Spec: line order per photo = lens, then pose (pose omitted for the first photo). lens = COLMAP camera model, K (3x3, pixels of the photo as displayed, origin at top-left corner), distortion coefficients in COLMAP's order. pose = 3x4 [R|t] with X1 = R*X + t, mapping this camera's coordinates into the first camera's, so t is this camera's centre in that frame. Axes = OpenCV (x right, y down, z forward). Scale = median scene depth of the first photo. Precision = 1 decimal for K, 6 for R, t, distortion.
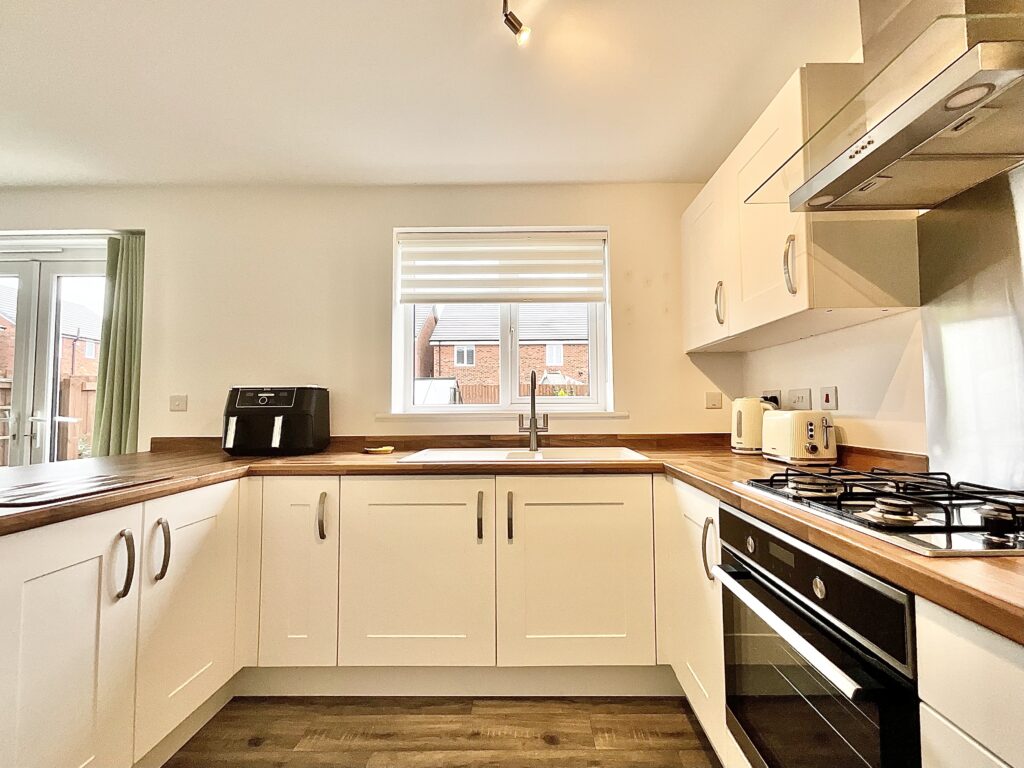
lens RADIAL K [[437.5, 0, 516.7], [0, 437.5, 383.4], [0, 0, 1]] dist [-0.001508, 0.000988]
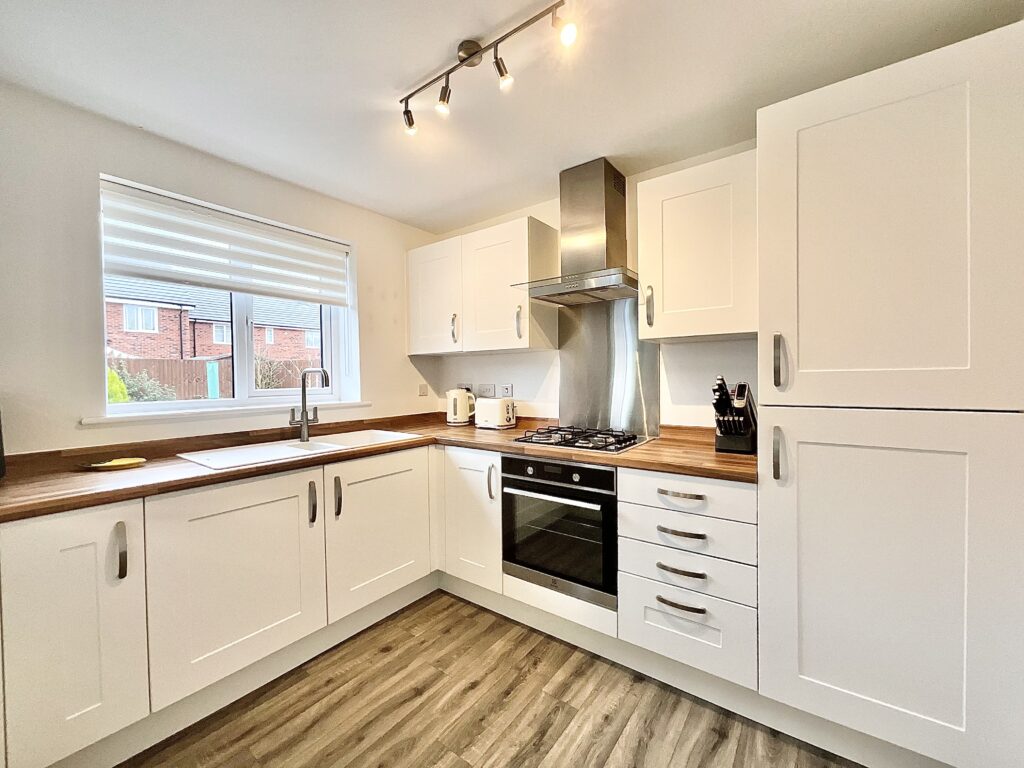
lens RADIAL K [[412.9, 0, 512.1], [0, 412.9, 385.6], [0, 0, 1]] dist [0.003662, 0.000234]
pose [[0.595413, -0.015884, 0.803263, -0.637270], [-0.033477, 0.998446, 0.044557, -0.062413], [-0.802722, -0.053421, 0.593956, -0.024499]]
